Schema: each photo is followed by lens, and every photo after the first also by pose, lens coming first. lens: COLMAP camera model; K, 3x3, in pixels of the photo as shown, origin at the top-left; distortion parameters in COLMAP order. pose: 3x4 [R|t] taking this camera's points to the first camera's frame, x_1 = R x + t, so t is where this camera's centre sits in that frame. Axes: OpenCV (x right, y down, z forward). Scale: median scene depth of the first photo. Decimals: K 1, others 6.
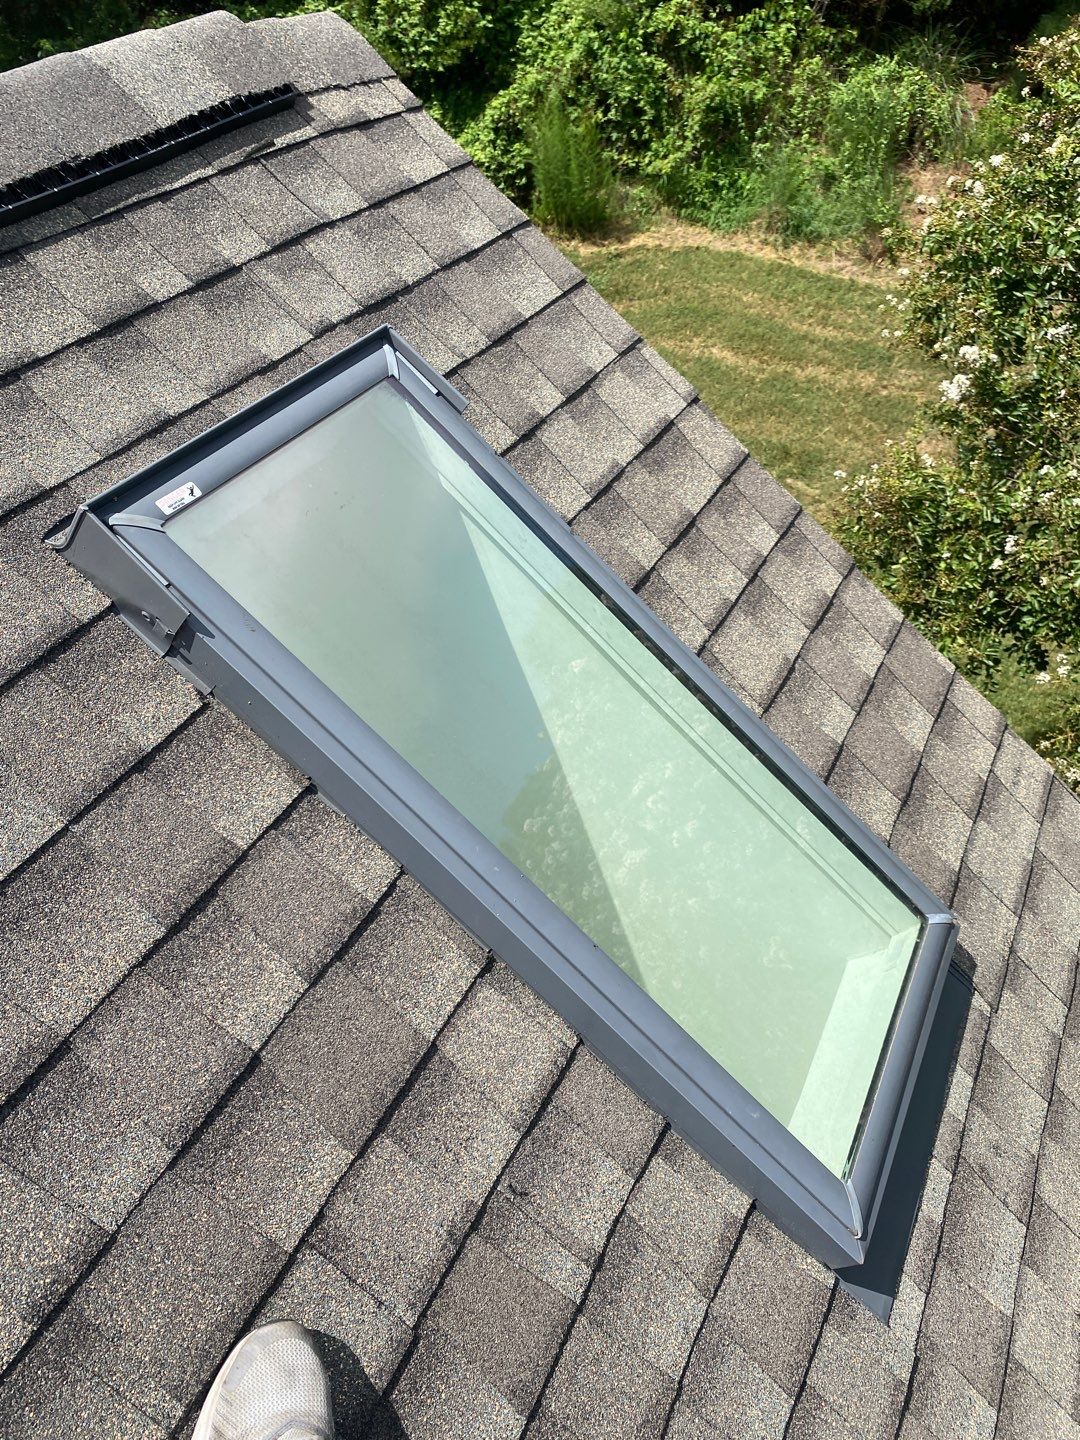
lens RADIAL K [[1020.6, 0, 574.1], [0, 1020.6, 698.4], [0, 0, 1]] dist [0.017723, -0.021809]
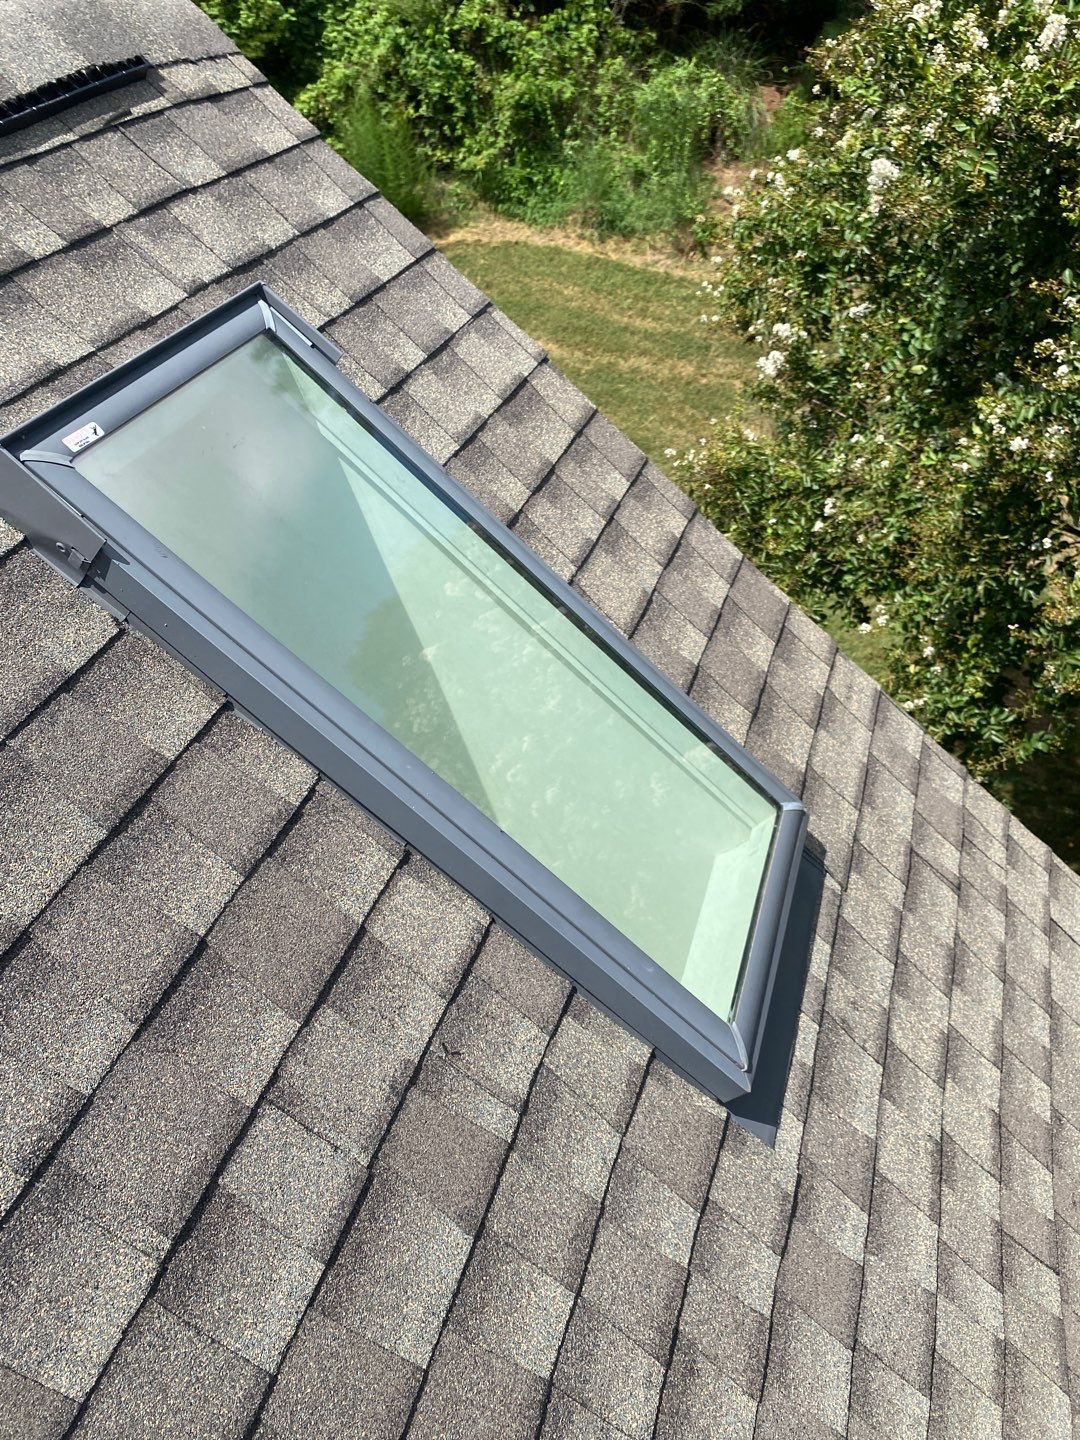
lens RADIAL K [[1020.6, 0, 558.3], [0, 1020.6, 699.3], [0, 0, 1]] dist [0.017723, -0.021809]
pose [[0.988590, -0.064113, 0.136306, -0.041266], [0.064022, 0.997936, 0.005056, 0.066931], [-0.136349, 0.003728, 0.990654, -0.075830]]
